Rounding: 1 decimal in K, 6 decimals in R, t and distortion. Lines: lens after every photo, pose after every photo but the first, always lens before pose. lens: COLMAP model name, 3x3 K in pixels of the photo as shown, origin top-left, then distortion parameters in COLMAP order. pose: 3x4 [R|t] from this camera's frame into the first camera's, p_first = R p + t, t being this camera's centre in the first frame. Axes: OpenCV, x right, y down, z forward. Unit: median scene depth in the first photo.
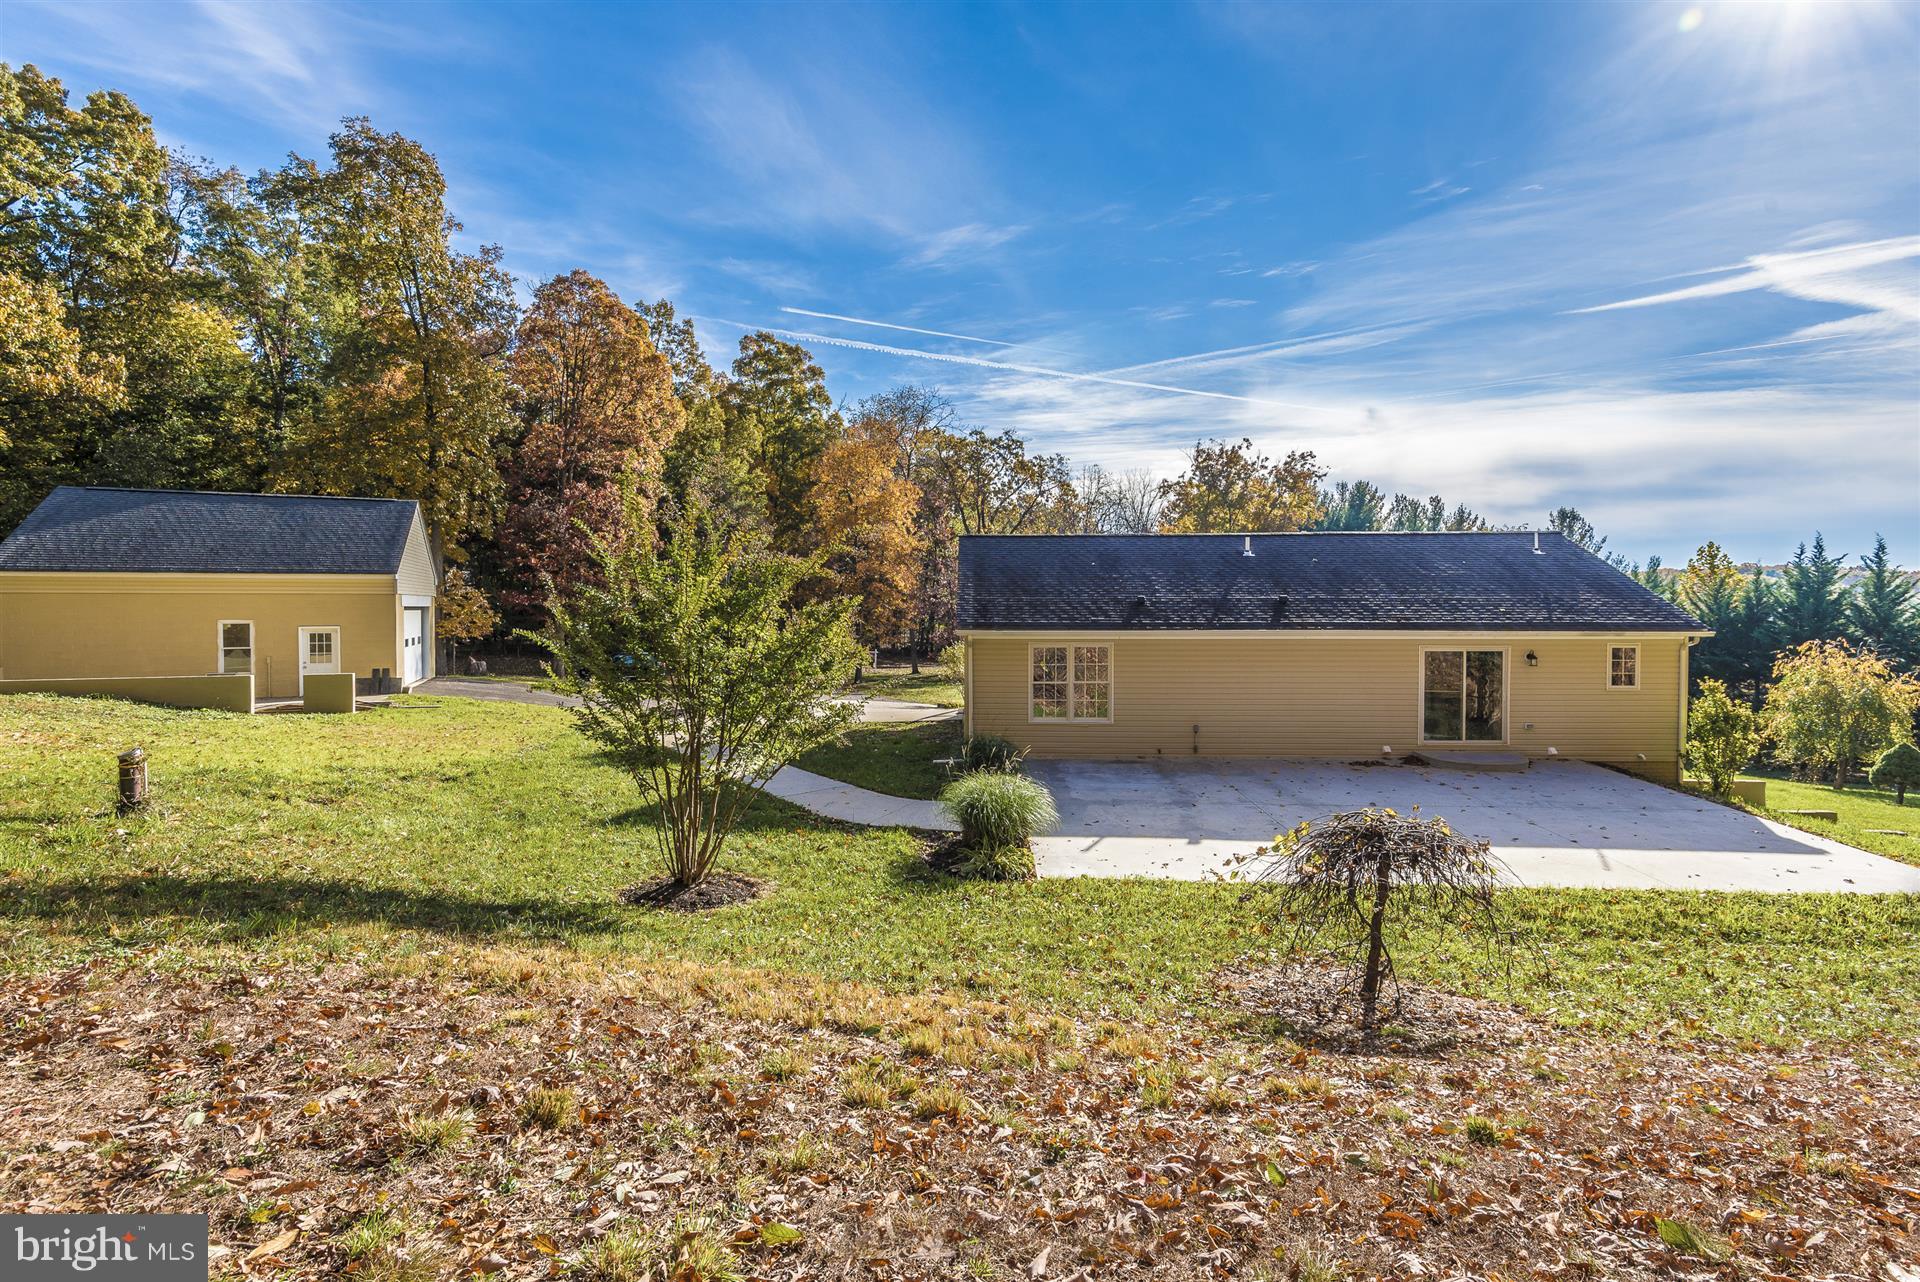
lens RADIAL K [[868.4, 0, 955.4], [0, 868.4, 634.6], [0, 0, 1]] dist [0.016329, -0.014227]
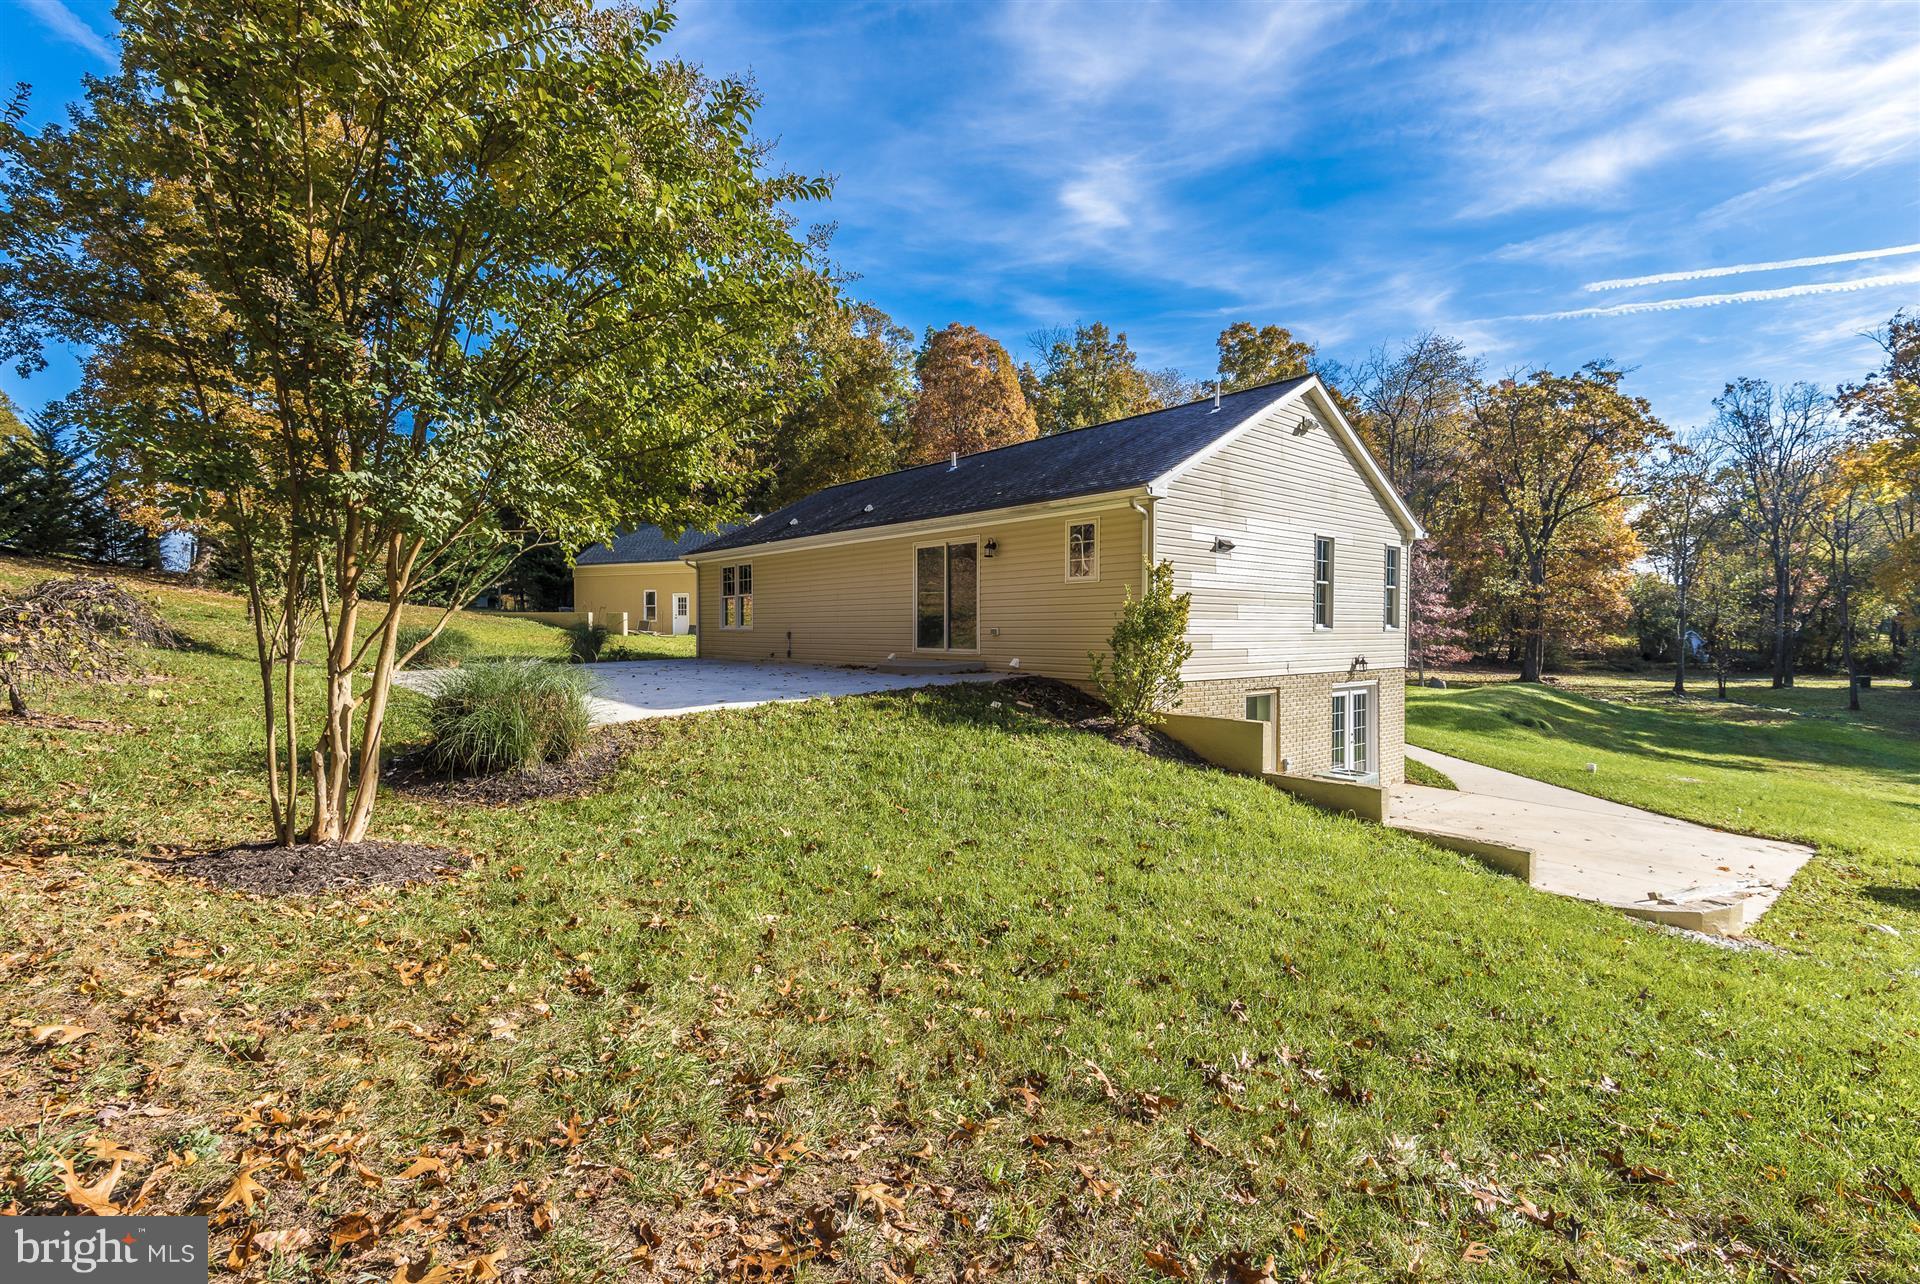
lens RADIAL K [[868.4, 0, 955.4], [0, 868.4, 635.6], [0, 0, 1]] dist [0.016329, -0.014227]
pose [[0.625324, 0.004486, -0.780352, 1.242497], [-0.042222, 0.998713, -0.028093, 0.130903], [0.779222, 0.050515, 0.624709, 0.485606]]
